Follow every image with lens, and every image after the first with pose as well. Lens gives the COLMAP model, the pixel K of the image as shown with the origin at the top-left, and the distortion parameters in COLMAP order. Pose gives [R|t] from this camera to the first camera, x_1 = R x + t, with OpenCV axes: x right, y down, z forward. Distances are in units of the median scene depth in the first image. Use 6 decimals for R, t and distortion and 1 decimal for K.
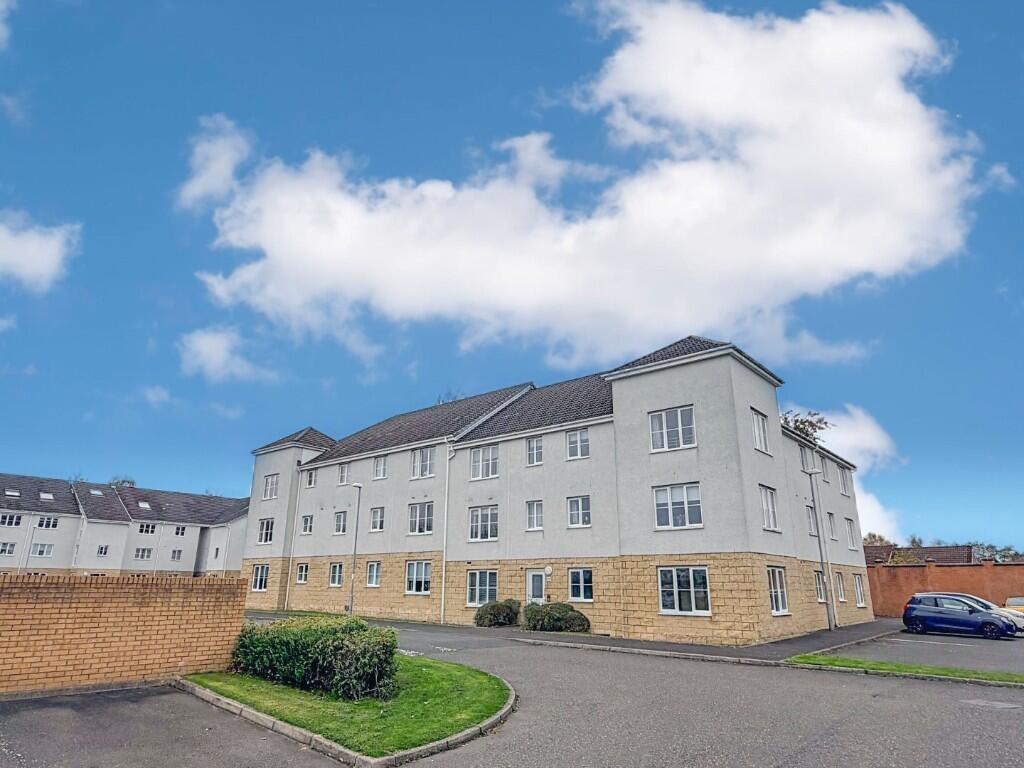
lens RADIAL K [[628.0, 0, 513.9], [0, 628.0, 386.8], [0, 0, 1]] dist [-0.000564, -0.000362]
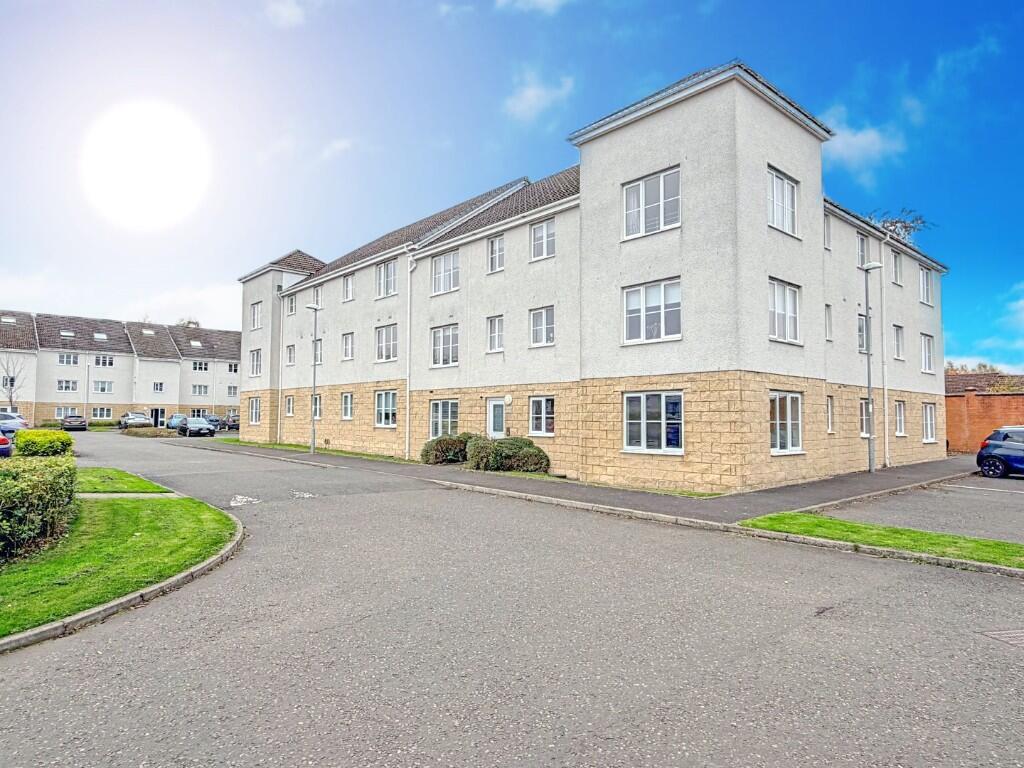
lens RADIAL K [[628.0, 0, 513.2], [0, 628.0, 384.6], [0, 0, 1]] dist [-0.000564, -0.000362]
pose [[0.990020, -0.009515, -0.140603, 0.172883], [0.044191, 0.968356, 0.245630, 0.073158], [0.133816, -0.249392, 0.959113, 0.222230]]
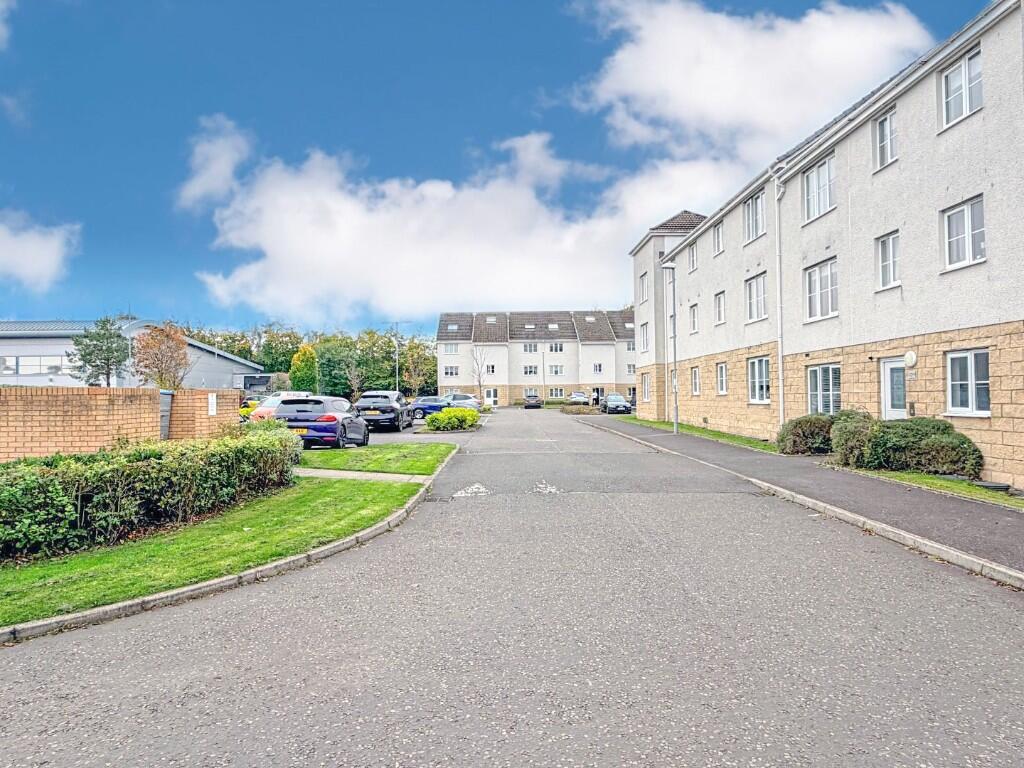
lens RADIAL K [[628.0, 0, 511.0], [0, 628.0, 382.5], [0, 0, 1]] dist [-0.000564, -0.000362]
pose [[0.657665, -0.032043, -0.752629, 0.225318], [0.242328, 0.954989, 0.171094, 0.138996], [0.713270, -0.294905, 0.635828, 0.417874]]
